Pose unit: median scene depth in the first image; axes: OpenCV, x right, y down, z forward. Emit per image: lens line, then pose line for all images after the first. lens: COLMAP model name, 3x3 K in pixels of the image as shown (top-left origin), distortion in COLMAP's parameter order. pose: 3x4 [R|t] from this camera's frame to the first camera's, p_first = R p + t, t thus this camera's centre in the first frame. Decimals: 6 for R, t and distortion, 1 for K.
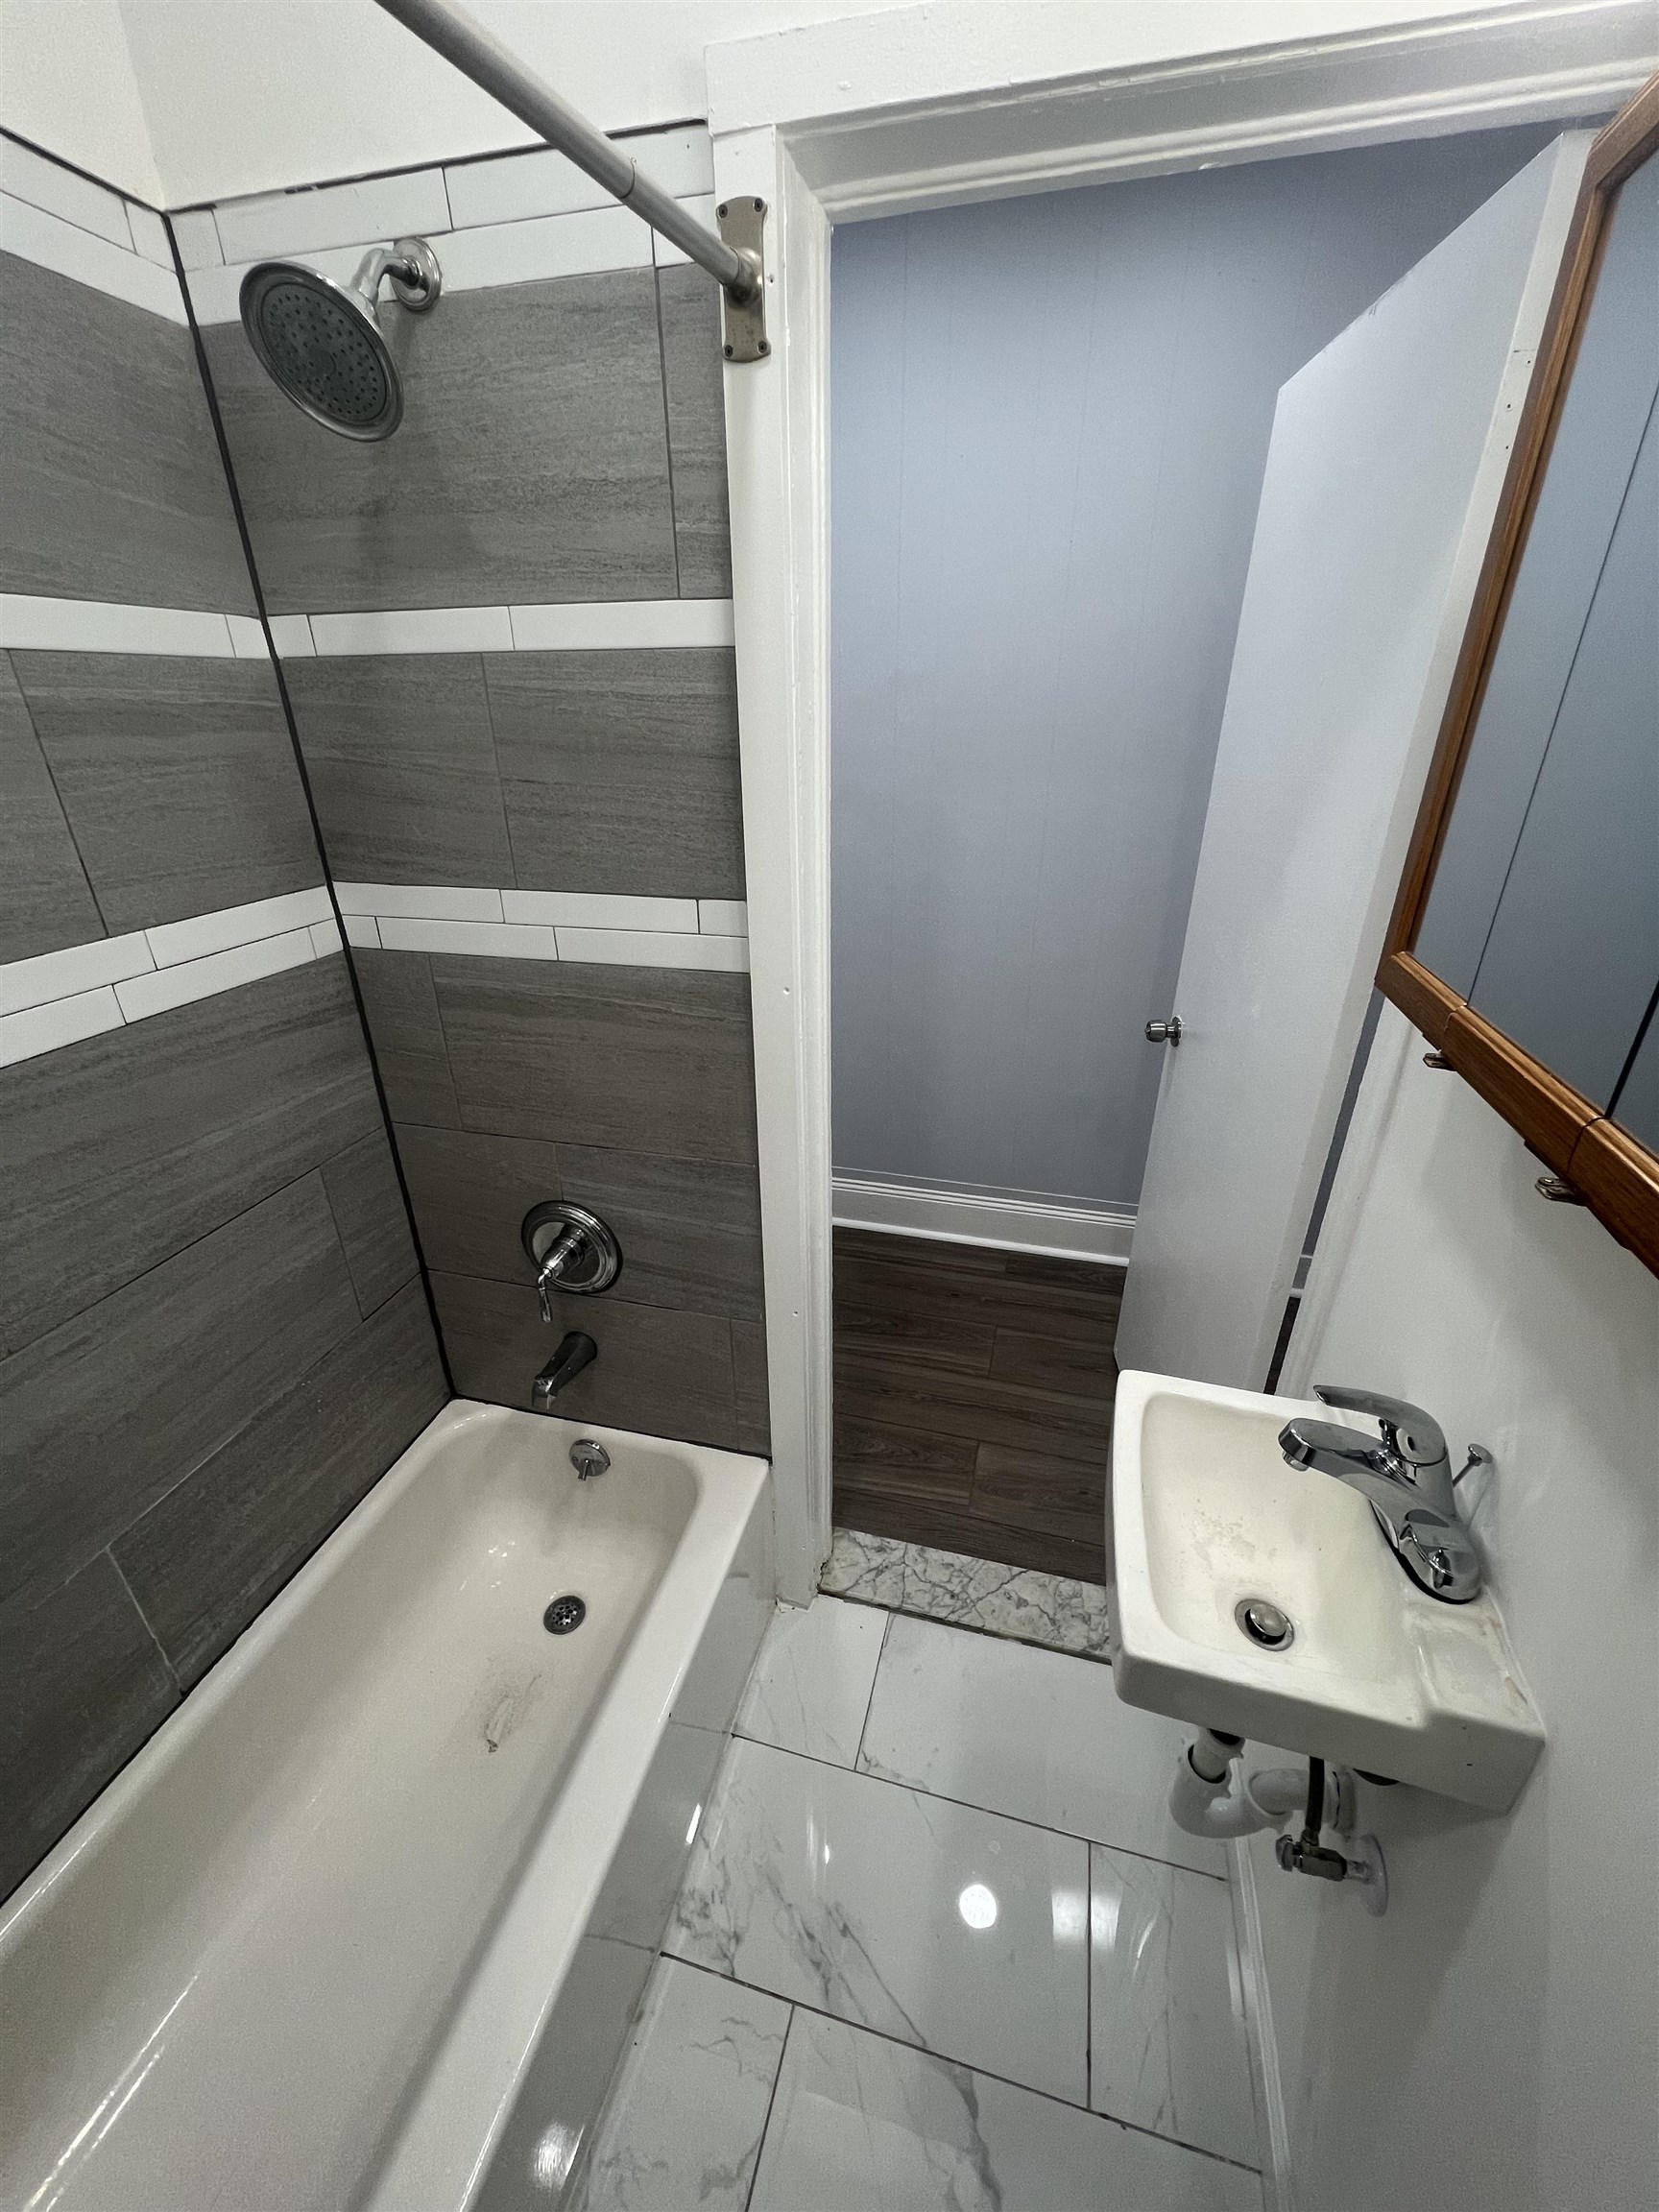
lens RADIAL K [[880.0, 0, 827.1], [0, 880.0, 1108.8], [0, 0, 1]] dist [-0.004871, 0.001226]
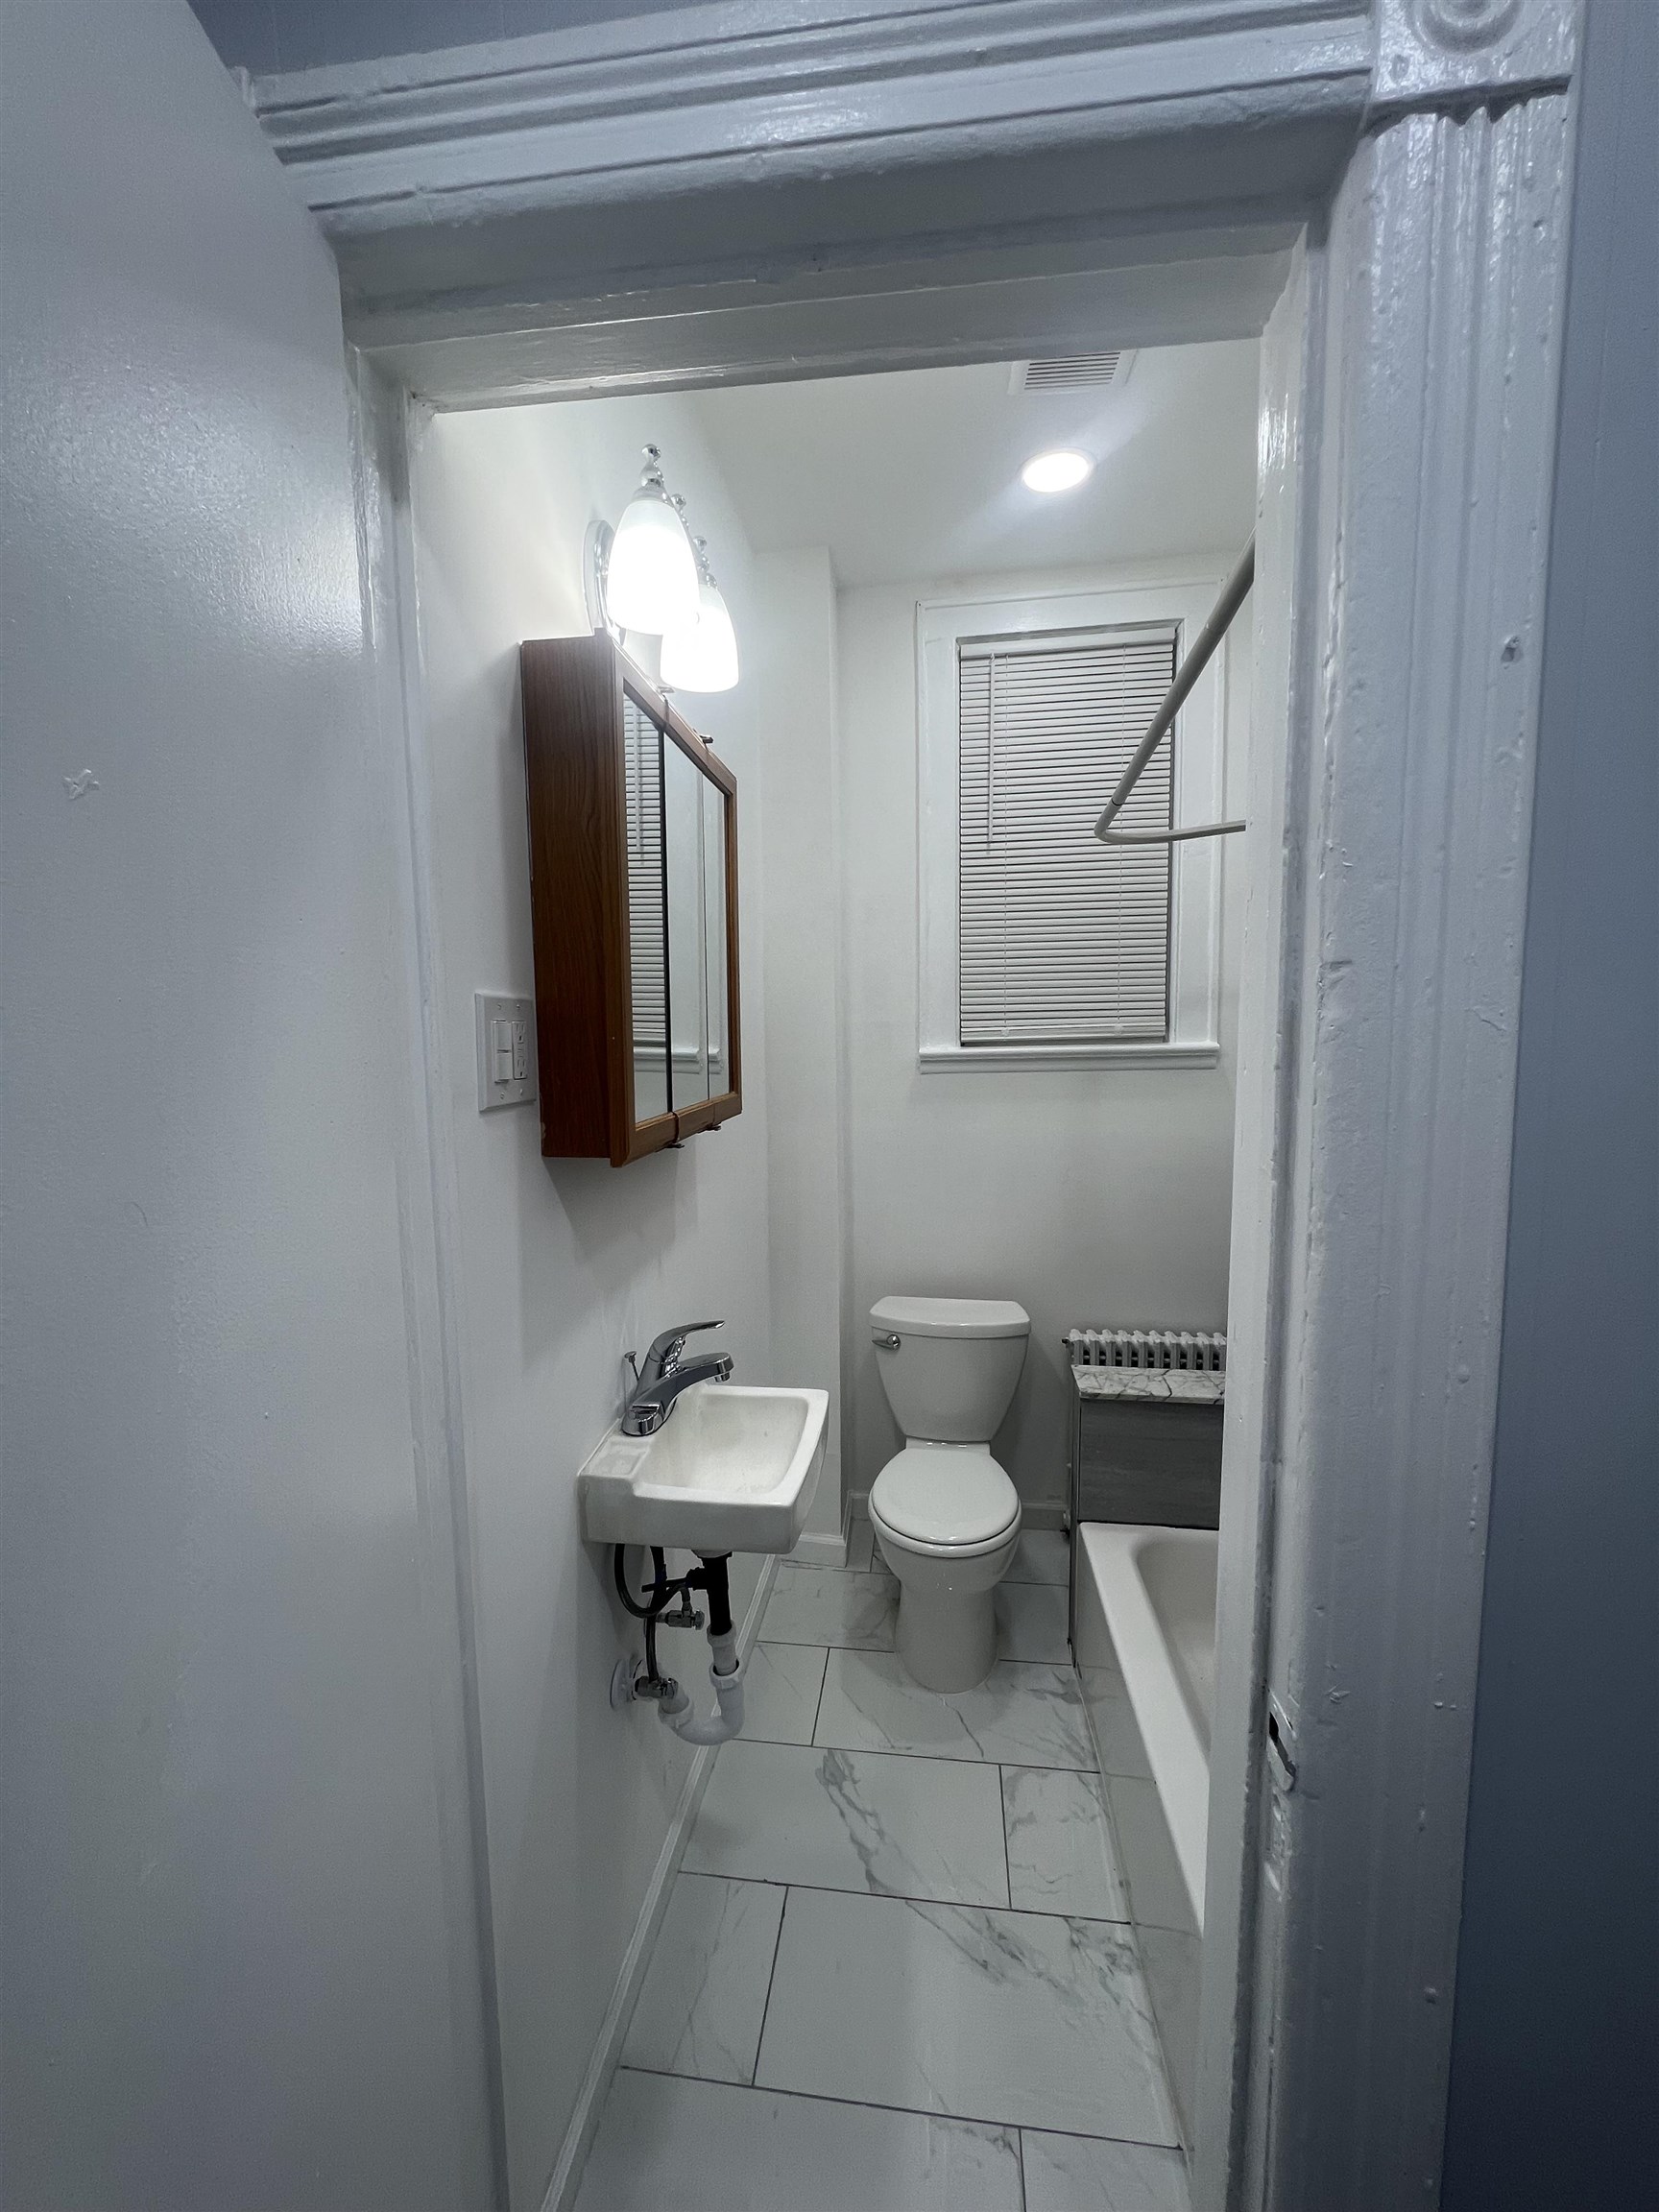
lens RADIAL K [[880.0, 0, 827.1], [0, 880.0, 1108.8], [0, 0, 1]] dist [-0.004871, 0.001226]
pose [[-0.990260, 0.035302, -0.134681, 0.337074], [-0.038511, 0.860136, 0.508608, -0.575050], [0.133799, 0.508841, -0.850399, 1.384971]]
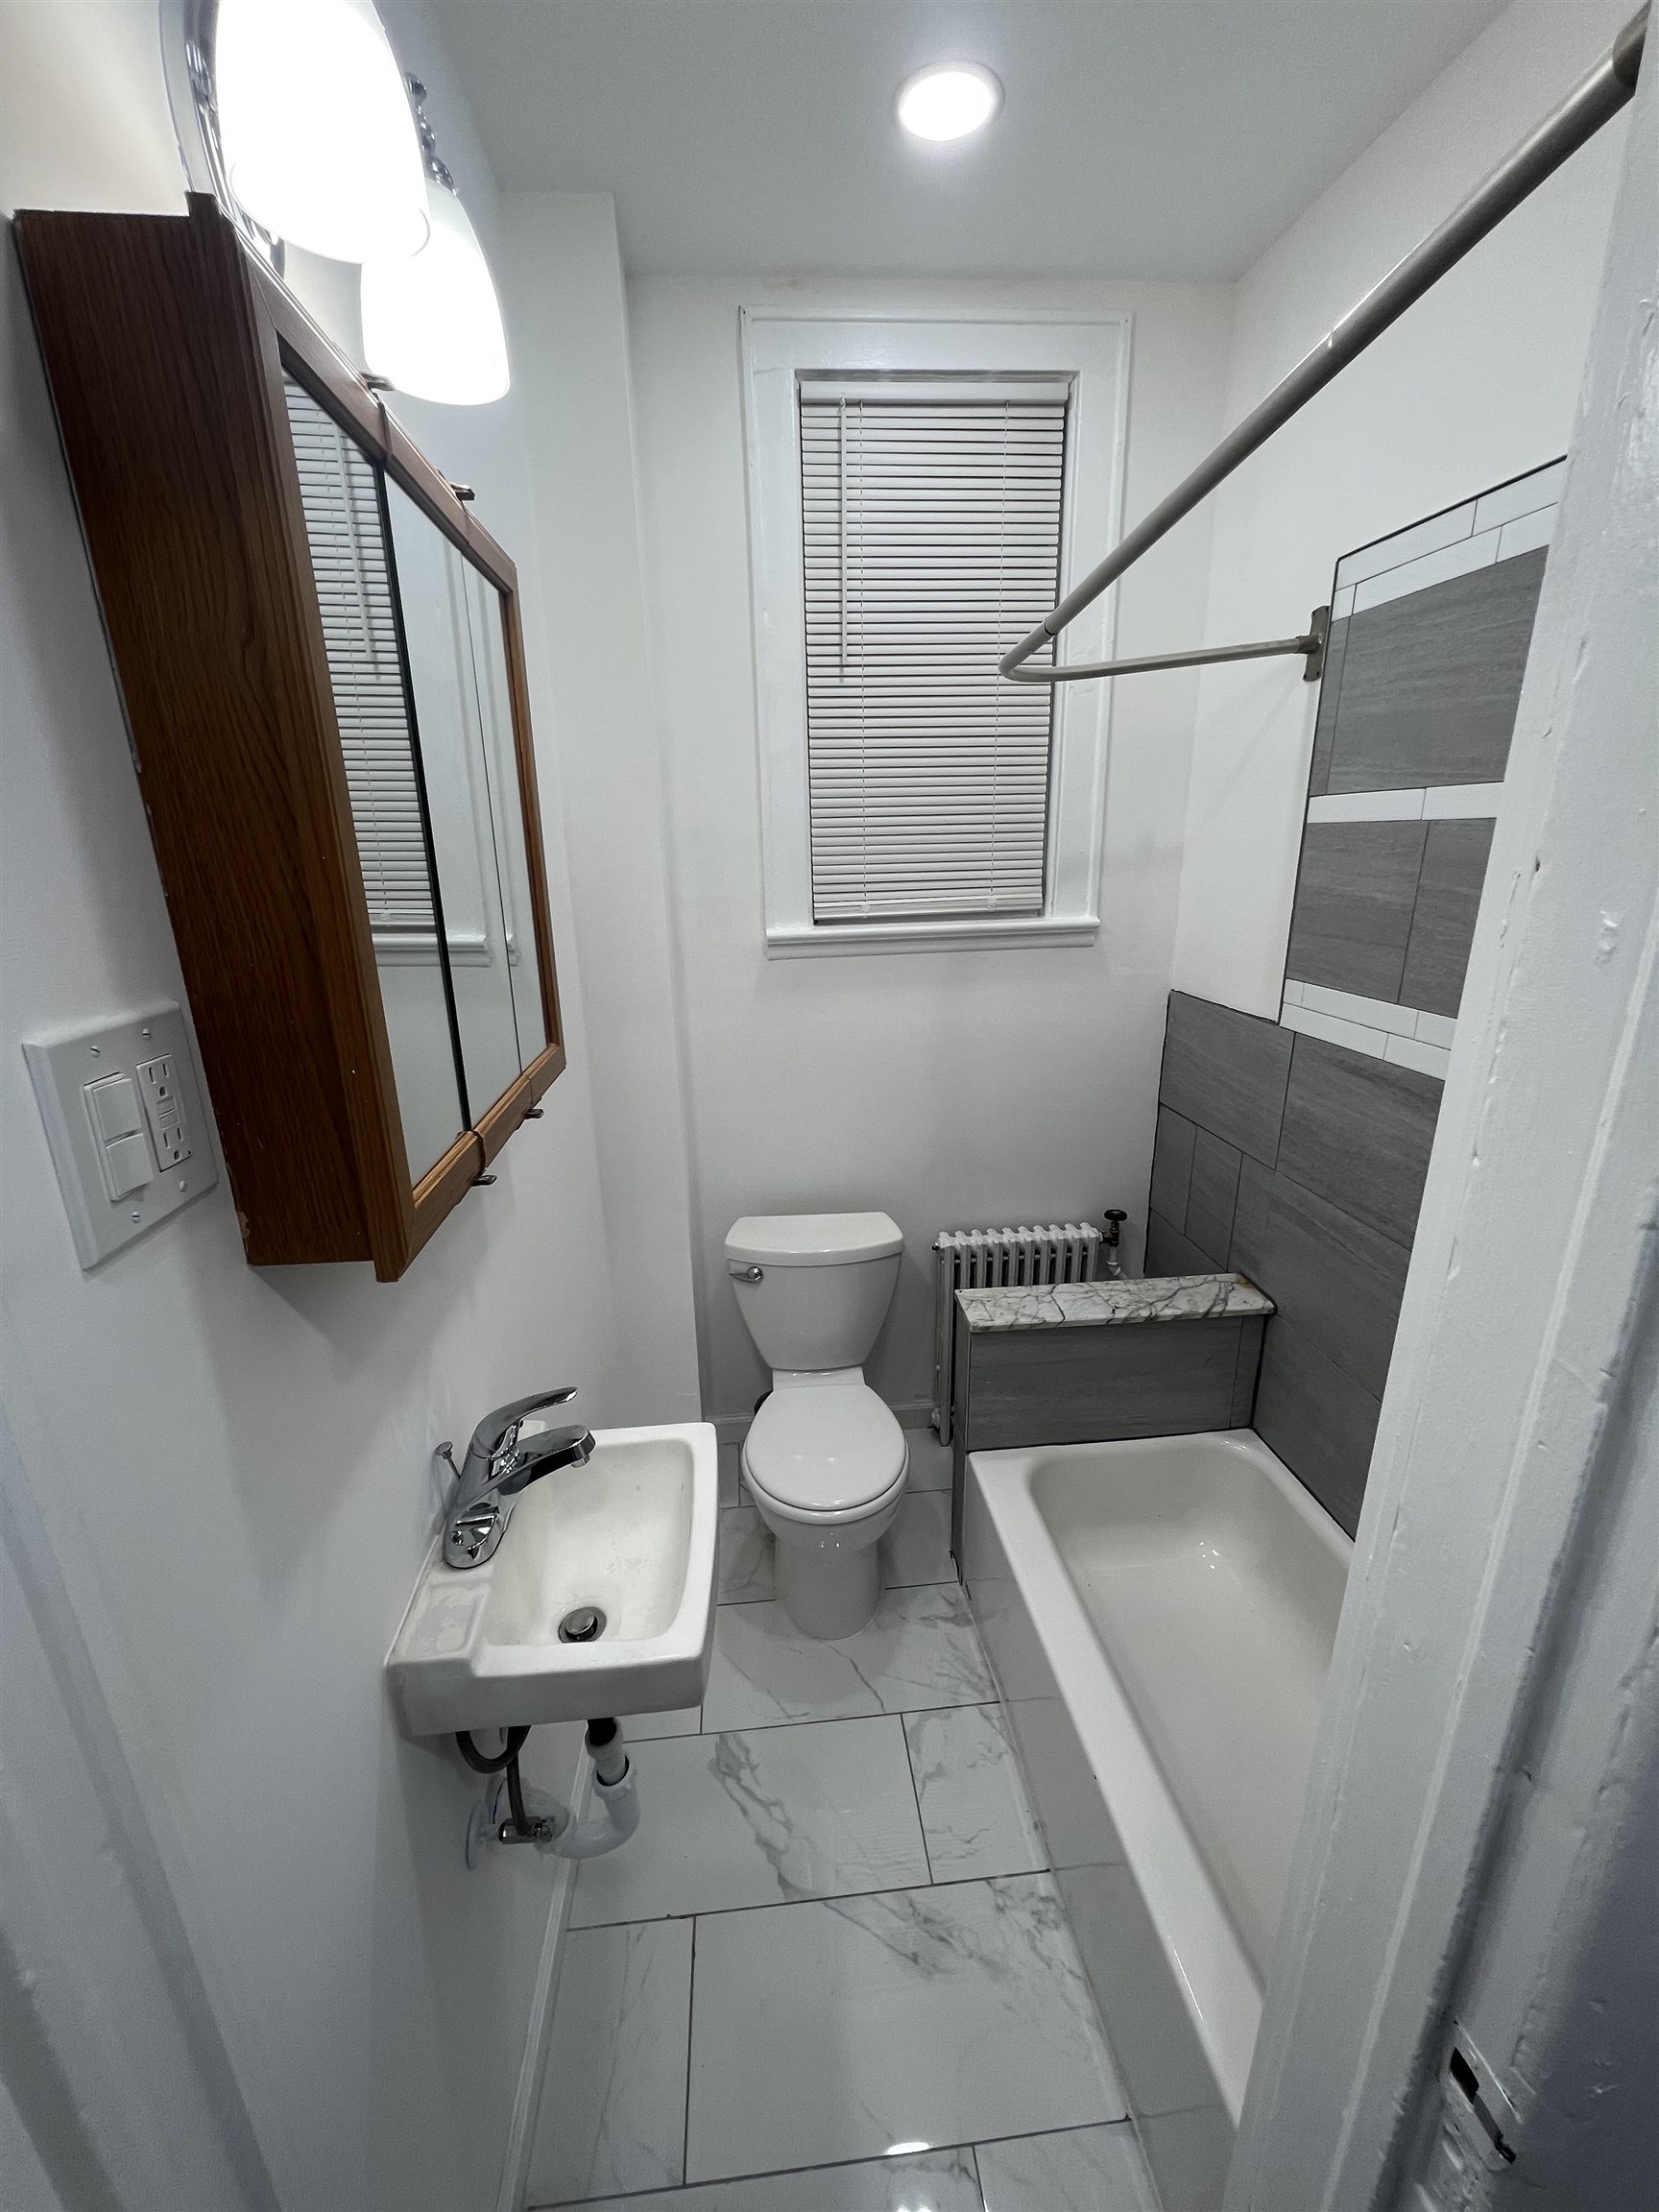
lens RADIAL K [[880.0, 0, 827.1], [0, 880.0, 1108.8], [0, 0, 1]] dist [-0.004871, 0.001226]
pose [[-0.933832, 0.129344, -0.333510, 0.346168], [-0.127214, 0.751307, 0.647576, -0.521383], [0.334328, 0.647154, -0.685140, 1.037671]]
